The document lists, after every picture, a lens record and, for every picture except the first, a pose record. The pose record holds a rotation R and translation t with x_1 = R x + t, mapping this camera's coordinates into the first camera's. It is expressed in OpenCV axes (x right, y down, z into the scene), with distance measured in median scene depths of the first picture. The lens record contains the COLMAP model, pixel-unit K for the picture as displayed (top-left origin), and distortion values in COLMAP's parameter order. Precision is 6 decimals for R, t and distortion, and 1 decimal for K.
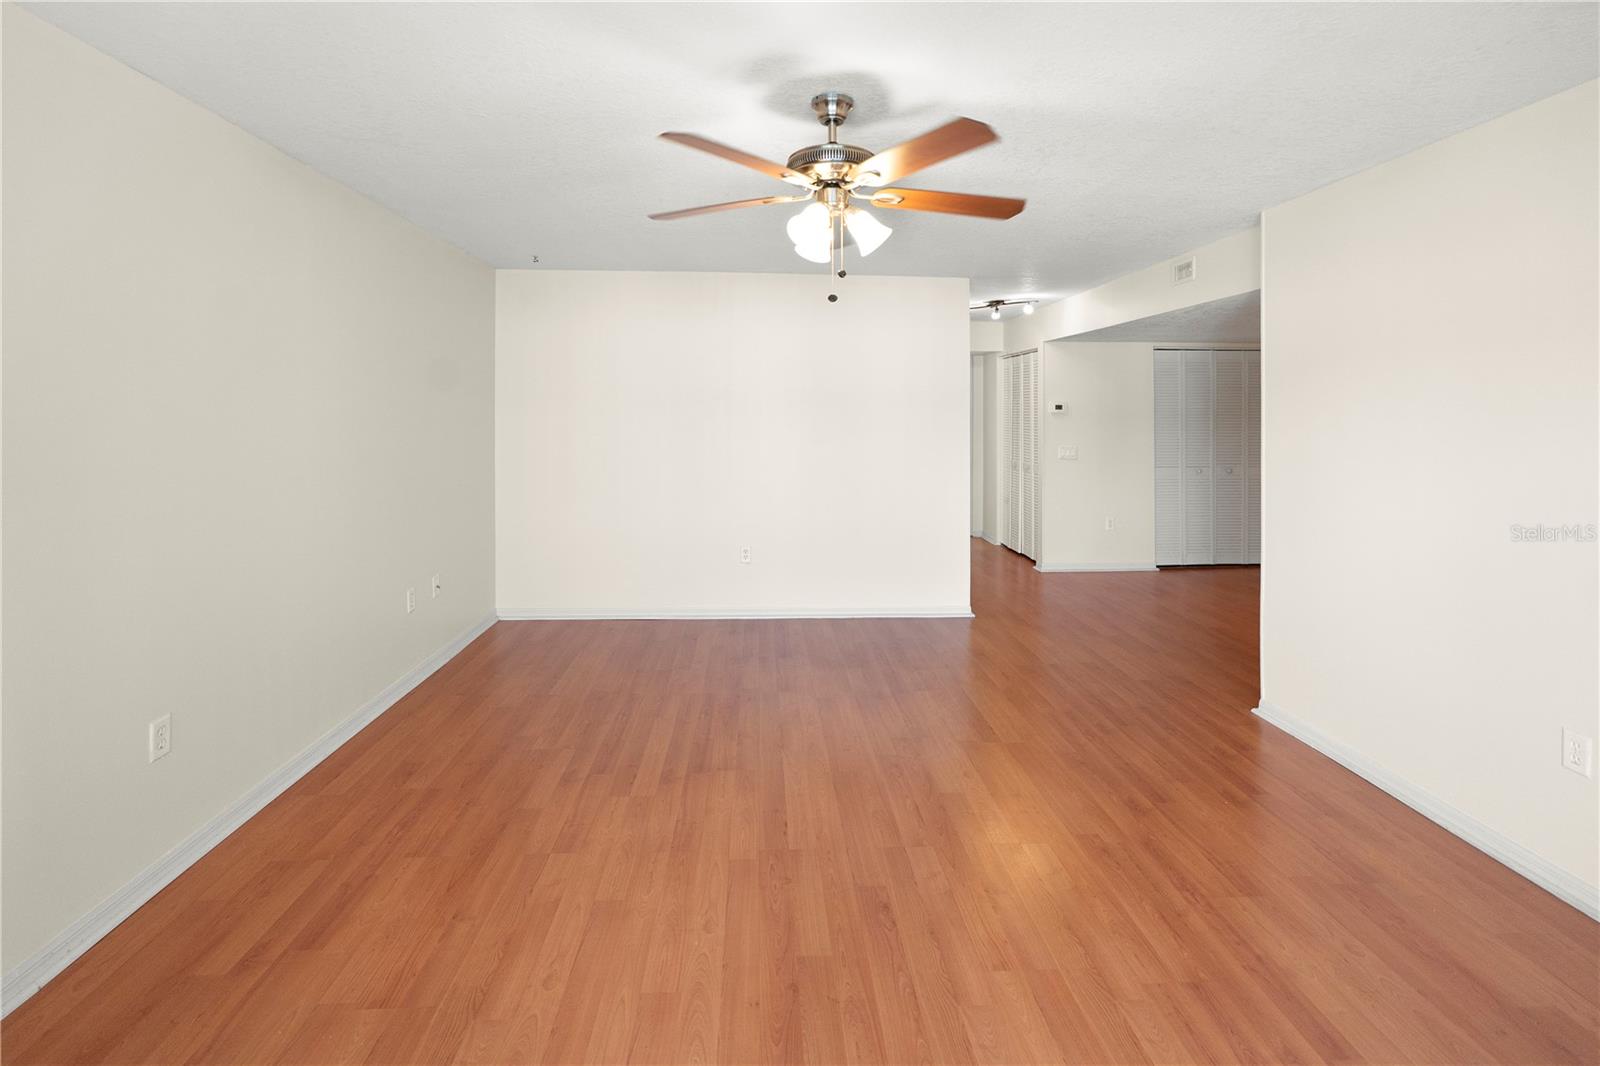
lens RADIAL K [[745.3, 0, 801.3], [0, 745.3, 405.5], [0, 0, 1]] dist [0.000503, 0.000701]
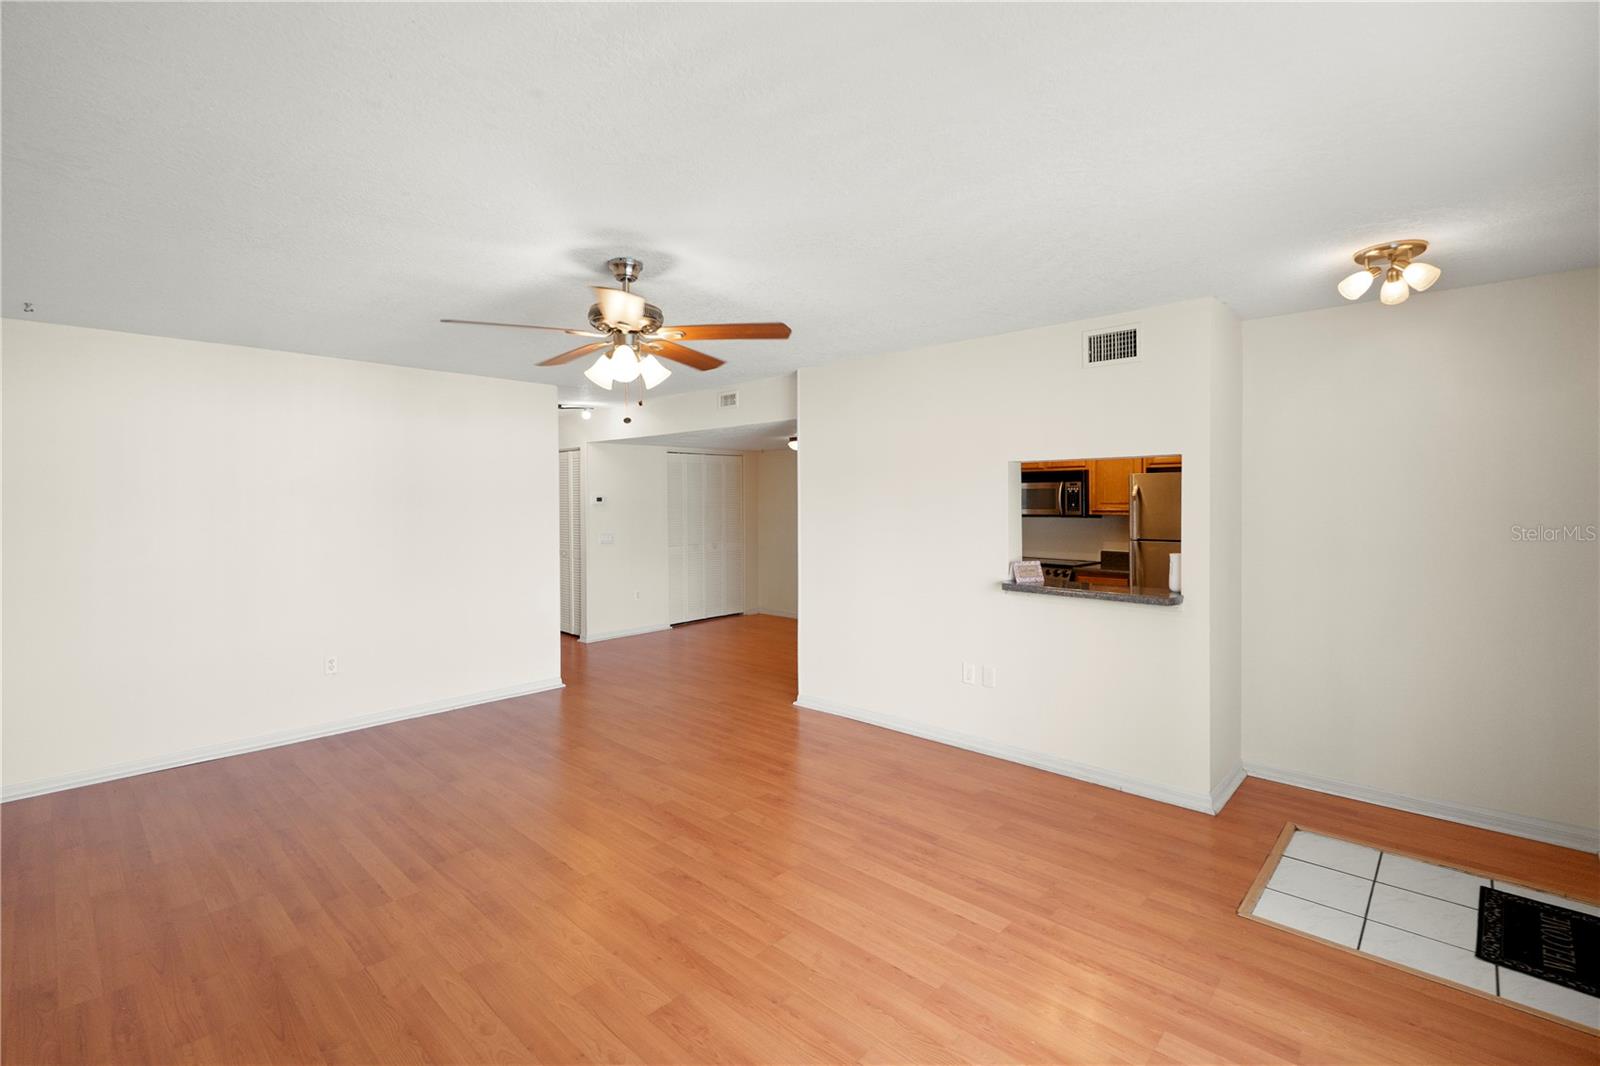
lens RADIAL K [[719.8, 0, 797.7], [0, 719.8, 499.7], [0, 0, 1]] dist [-0.000295, 0.000784]
pose [[0.725646, -0.010541, 0.687987, -0.554194], [0.003581, 0.999927, 0.011543, -0.023959], [-0.688059, -0.005912, 0.725631, -0.074241]]
